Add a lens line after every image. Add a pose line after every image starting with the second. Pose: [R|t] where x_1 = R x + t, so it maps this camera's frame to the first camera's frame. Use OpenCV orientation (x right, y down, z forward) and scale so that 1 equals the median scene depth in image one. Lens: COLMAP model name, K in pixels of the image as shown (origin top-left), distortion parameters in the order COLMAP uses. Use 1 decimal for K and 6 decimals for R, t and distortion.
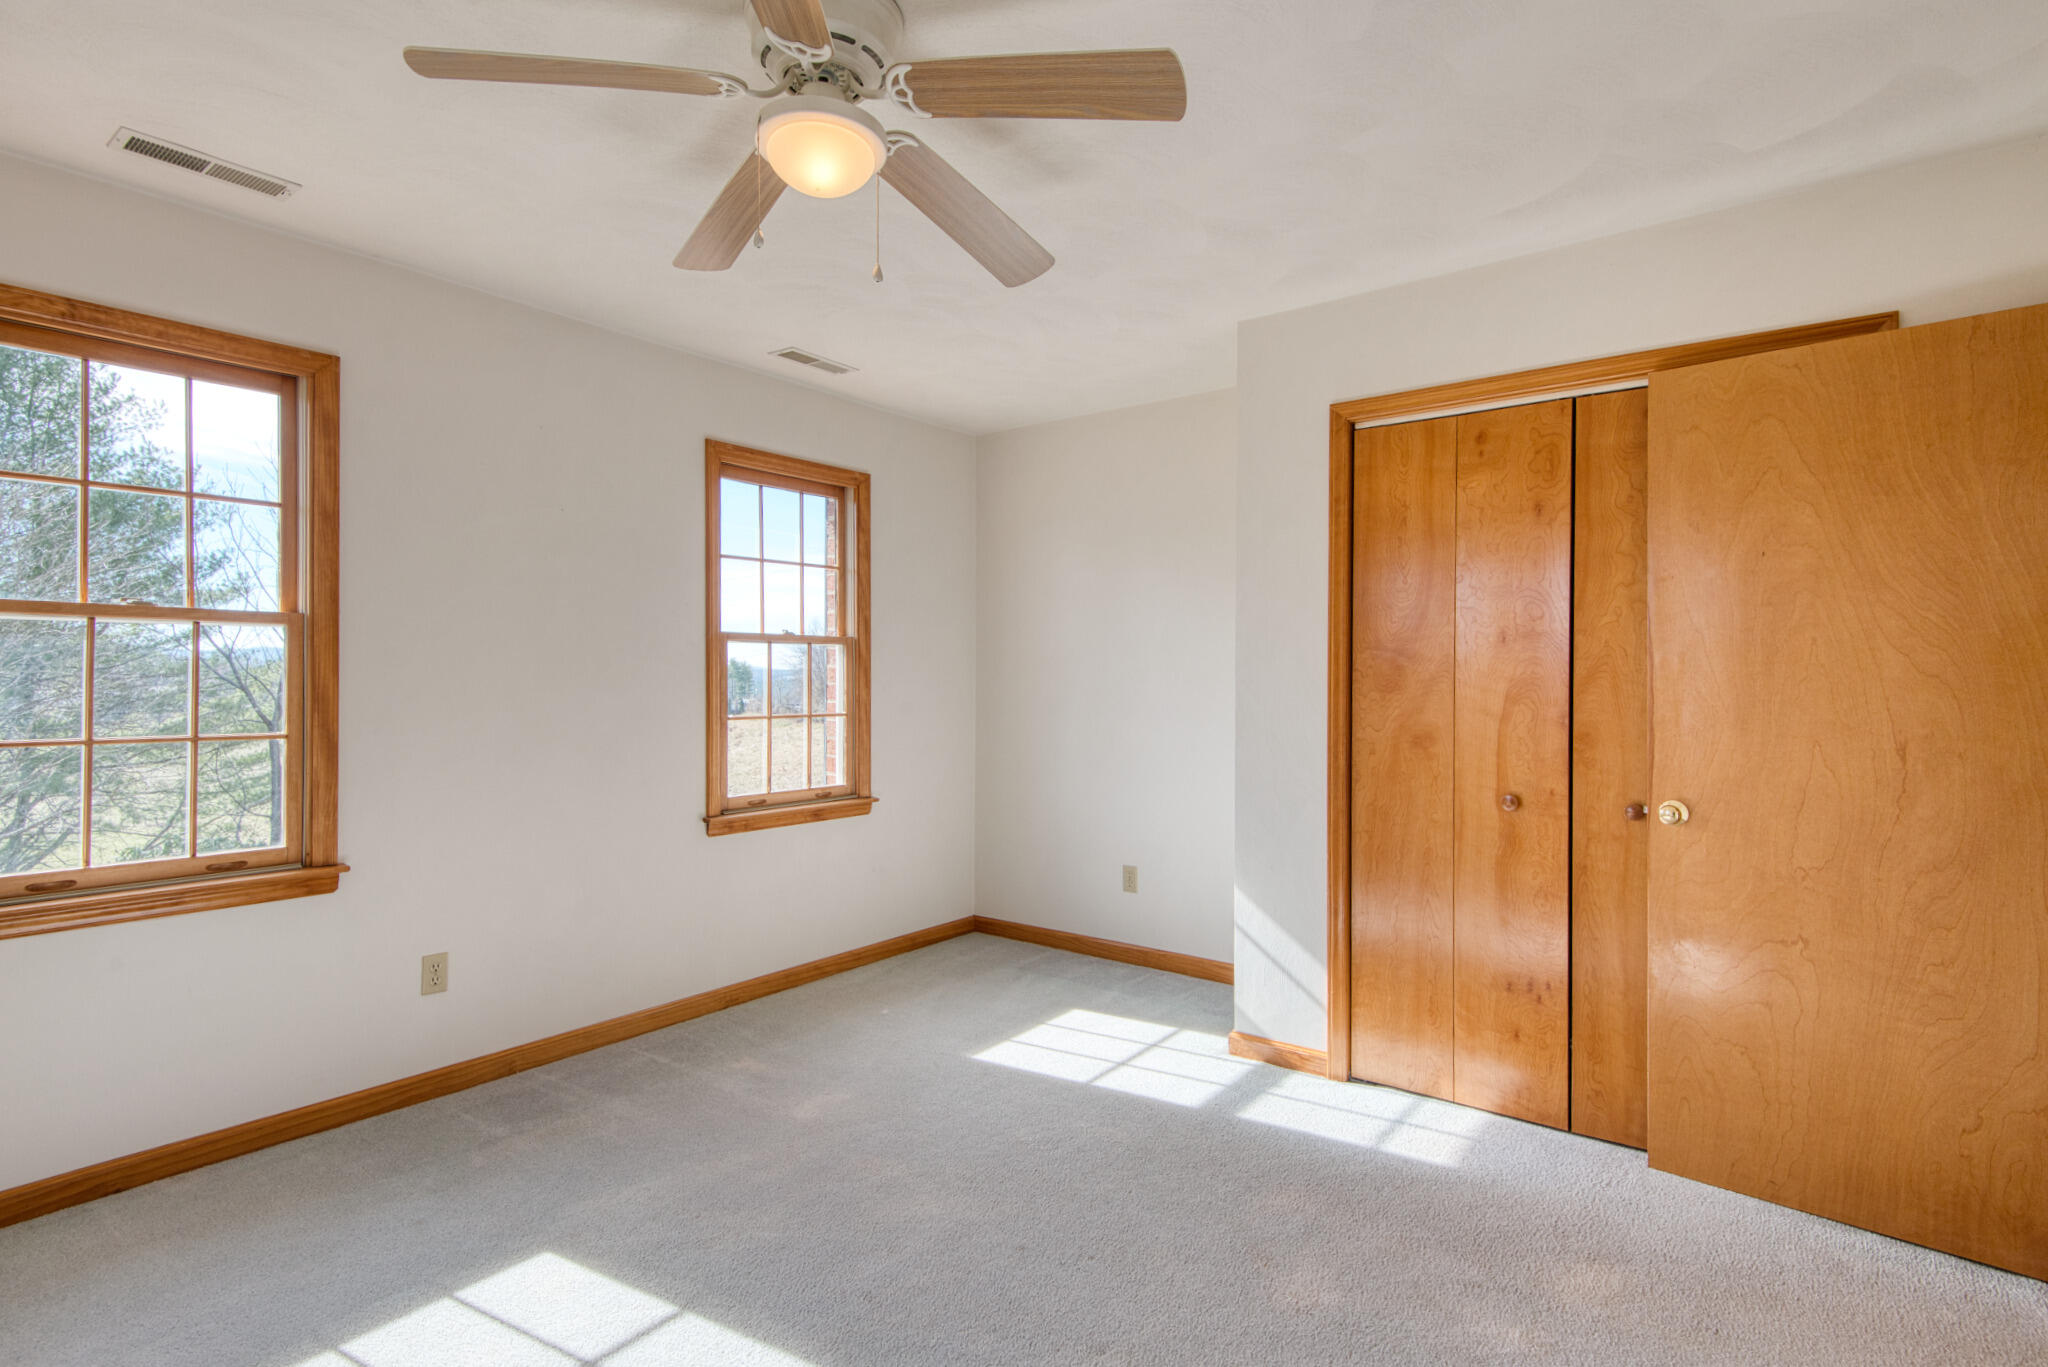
lens RADIAL K [[971.2, 0, 1024.0], [0, 971.2, 683.5], [0, 0, 1]] dist [0.001563, -0.014849]
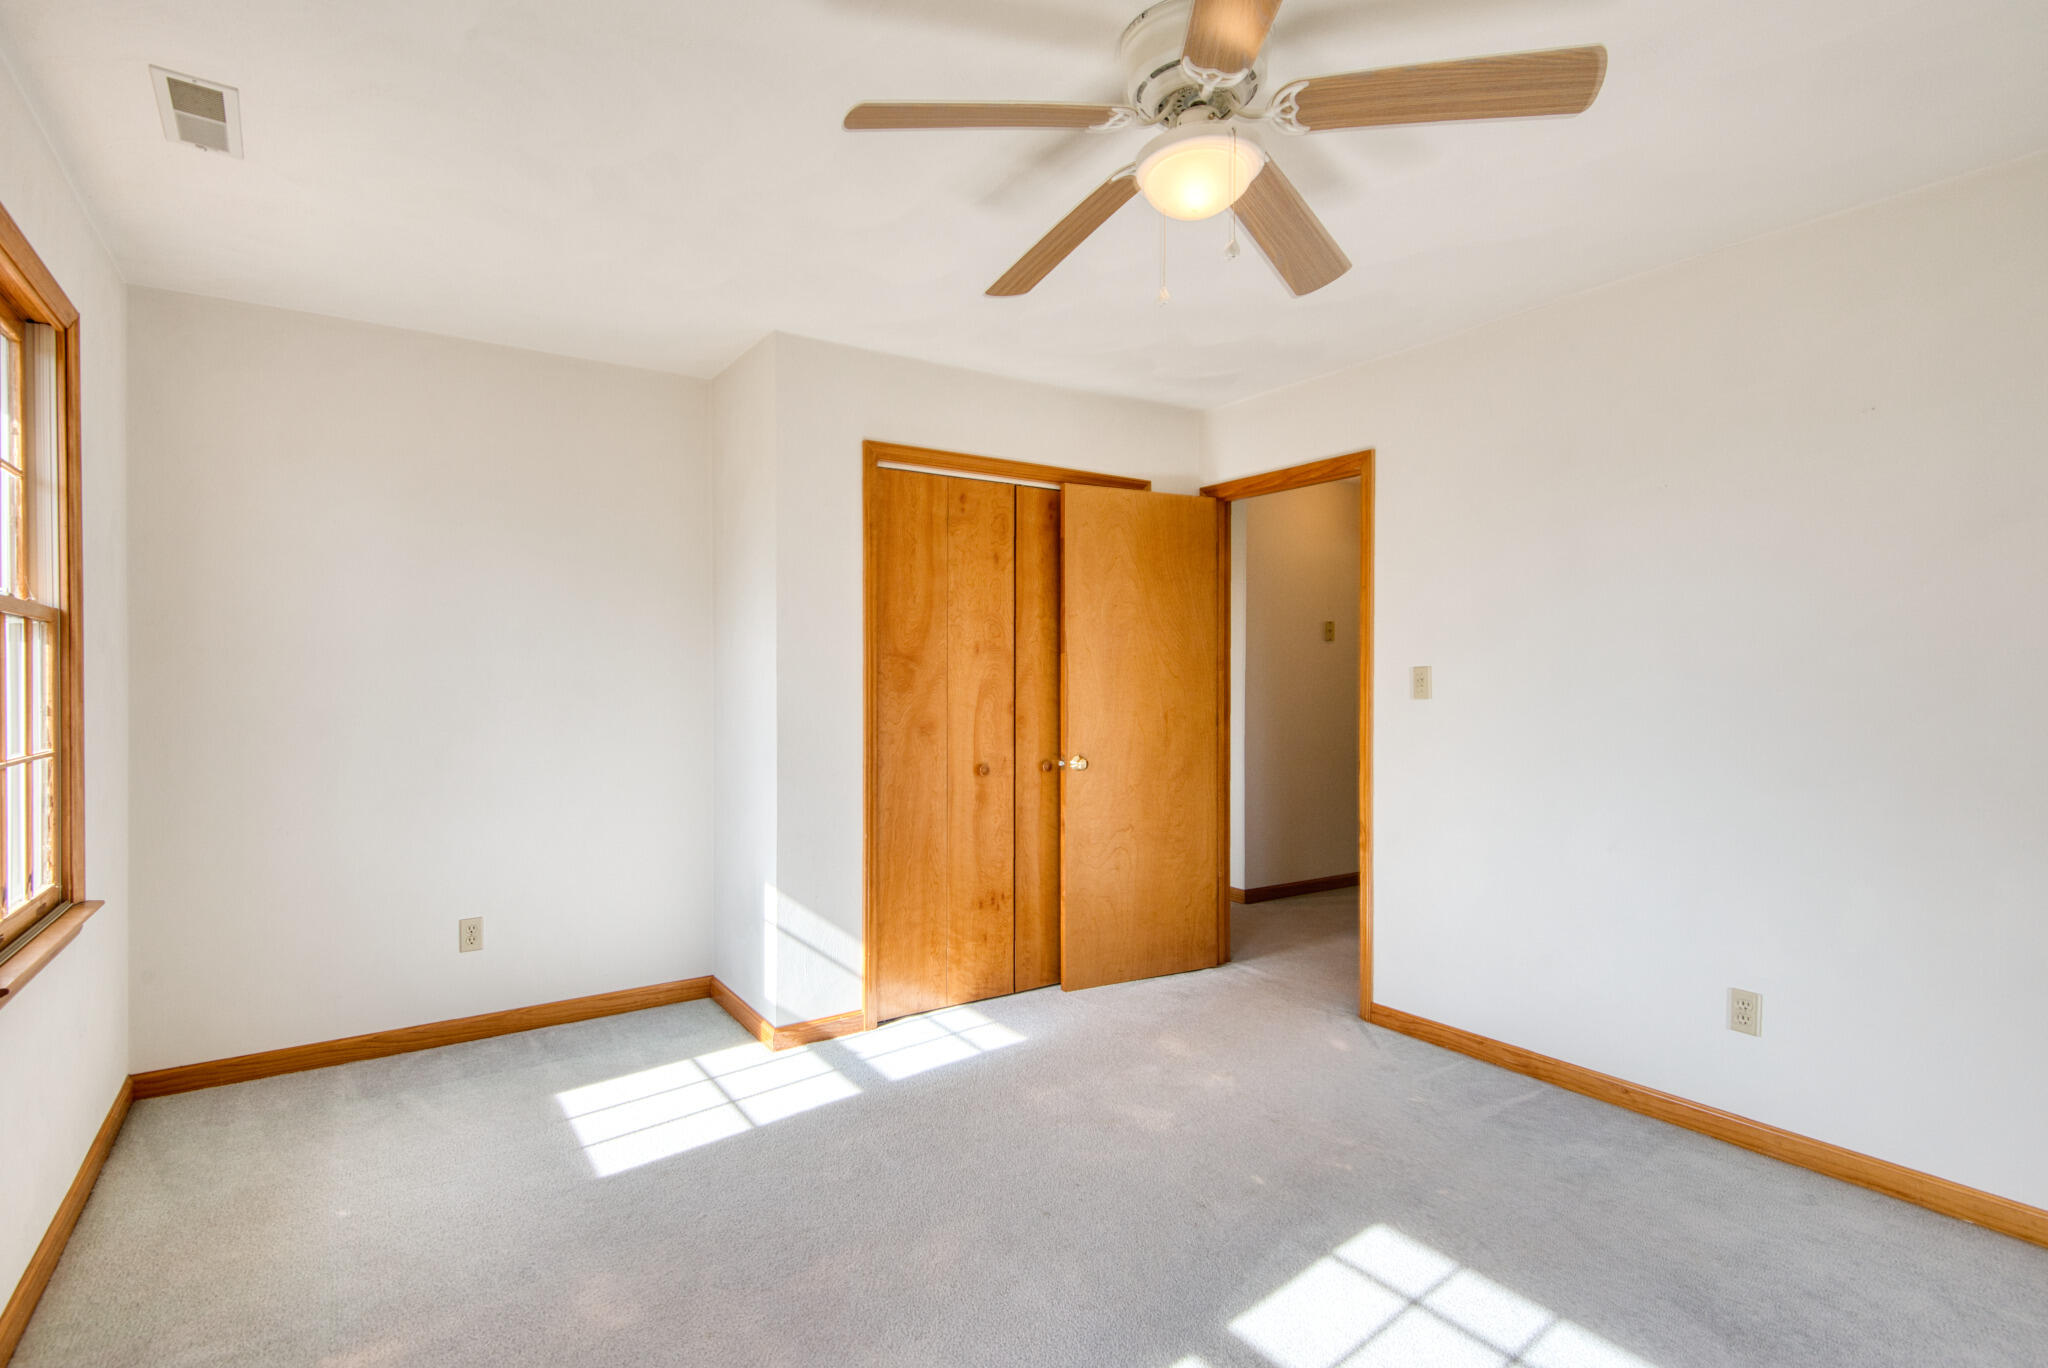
lens RADIAL K [[930.3, 0, 1024.0], [0, 930.3, 684.0], [0, 0, 1]] dist [0.000273, -0.017319]
pose [[0.340135, -0.009607, 0.940328, -0.695163], [0.009663, 0.999931, 0.006720, -0.006906], [-0.940327, 0.006801, 0.340204, 0.487349]]
